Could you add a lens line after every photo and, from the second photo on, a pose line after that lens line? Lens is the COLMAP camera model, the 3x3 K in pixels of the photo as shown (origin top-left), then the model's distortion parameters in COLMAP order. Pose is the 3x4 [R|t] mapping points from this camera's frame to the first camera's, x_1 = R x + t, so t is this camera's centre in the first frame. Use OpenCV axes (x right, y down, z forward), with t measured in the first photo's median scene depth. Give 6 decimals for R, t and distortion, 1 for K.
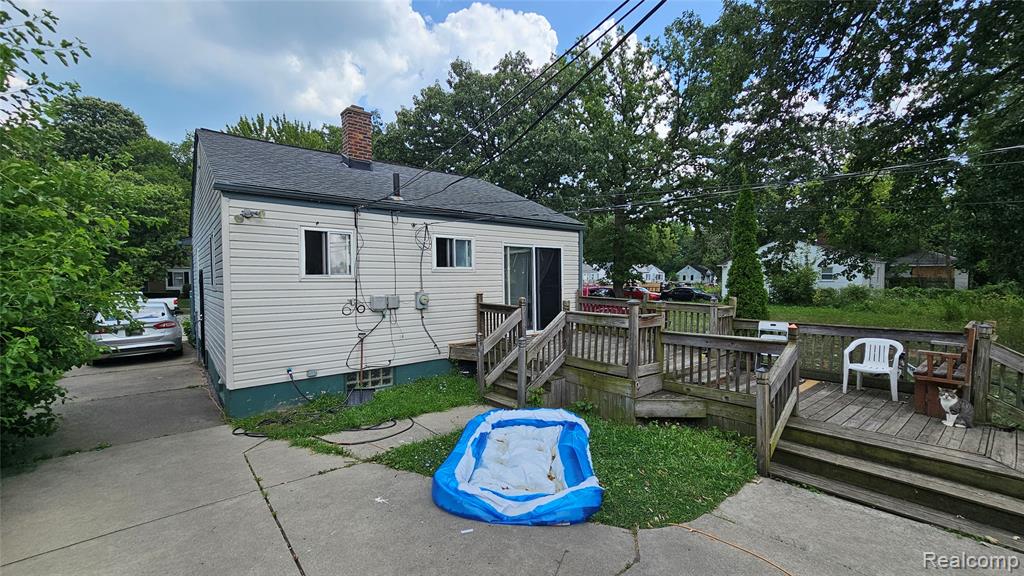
lens RADIAL K [[418.9, 0, 513.2], [0, 418.9, 298.9], [0, 0, 1]] dist [-0.000346, -0.000128]
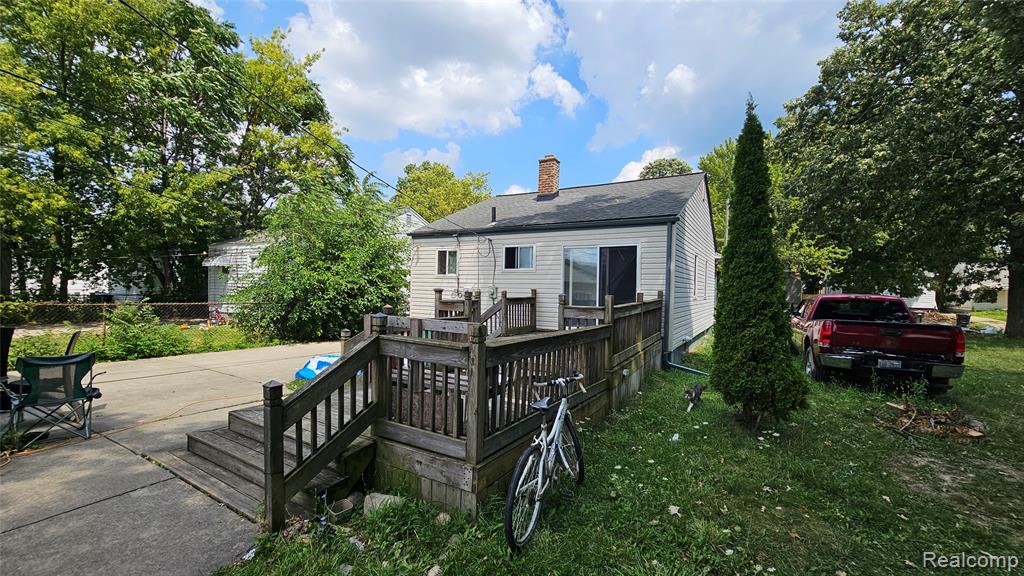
lens RADIAL K [[418.9, 0, 513.2], [0, 418.9, 298.9], [0, 0, 1]] dist [-0.000346, -0.000128]
pose [[0.341091, 0.036019, -0.939340, 0.922507], [-0.065961, 0.997720, 0.014306, 0.000863], [0.937713, 0.057080, 0.342690, 0.458572]]
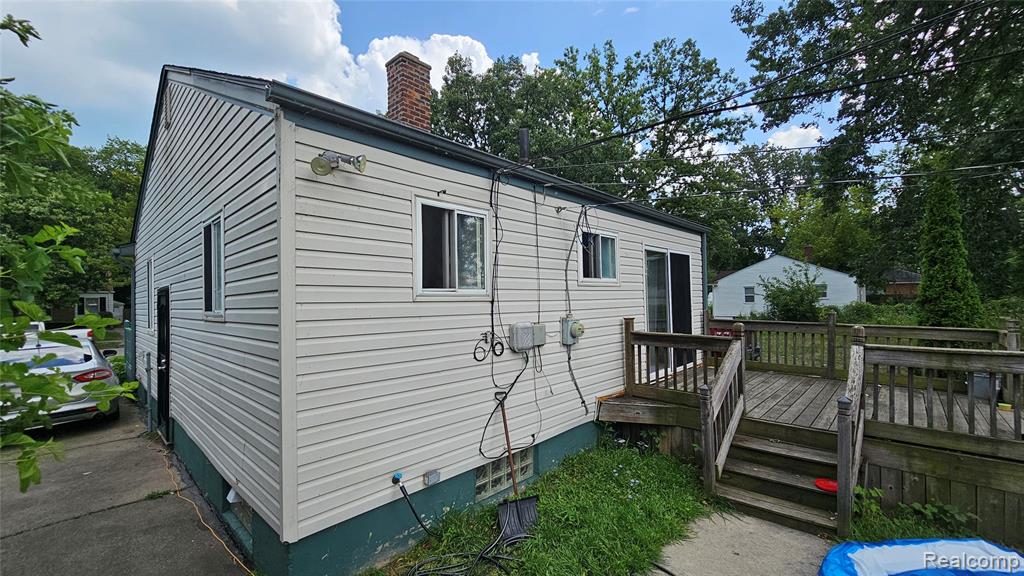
lens RADIAL K [[418.9, 0, 513.2], [0, 418.9, 298.9], [0, 0, 1]] dist [-0.000346, -0.000128]
pose [[0.992510, -0.011514, 0.121623, -0.300174], [0.018037, 0.998449, -0.052672, -0.009943], [-0.120828, 0.054471, 0.991178, 0.313446]]
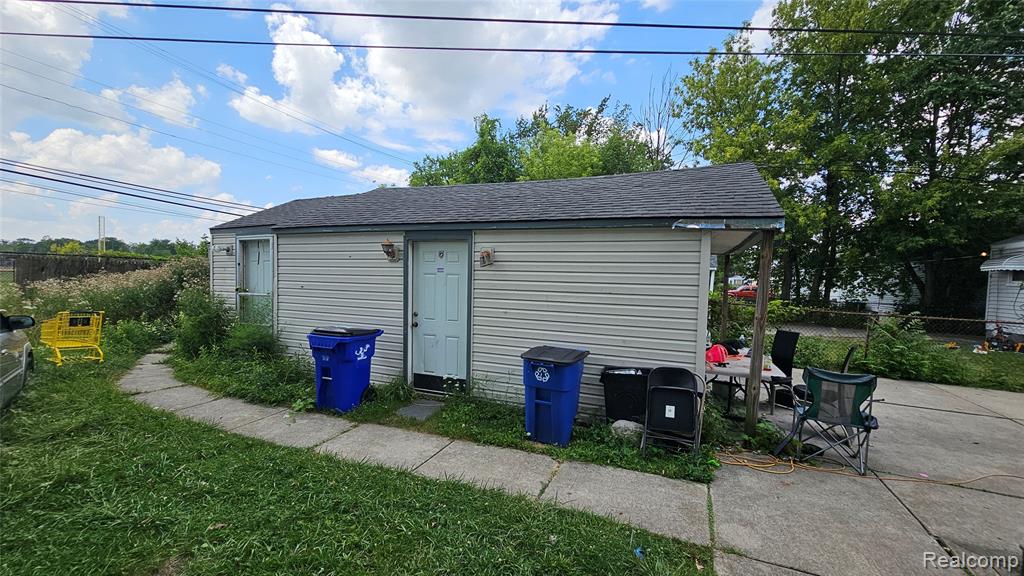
lens RADIAL K [[418.9, 0, 513.2], [0, 418.9, 298.9], [0, 0, 1]] dist [-0.000346, -0.000128]
pose [[-0.893882, 0.003621, -0.448287, 0.807619], [-0.042254, 0.994835, 0.092291, 0.004250], [0.446306, 0.101439, -0.889113, 0.374529]]
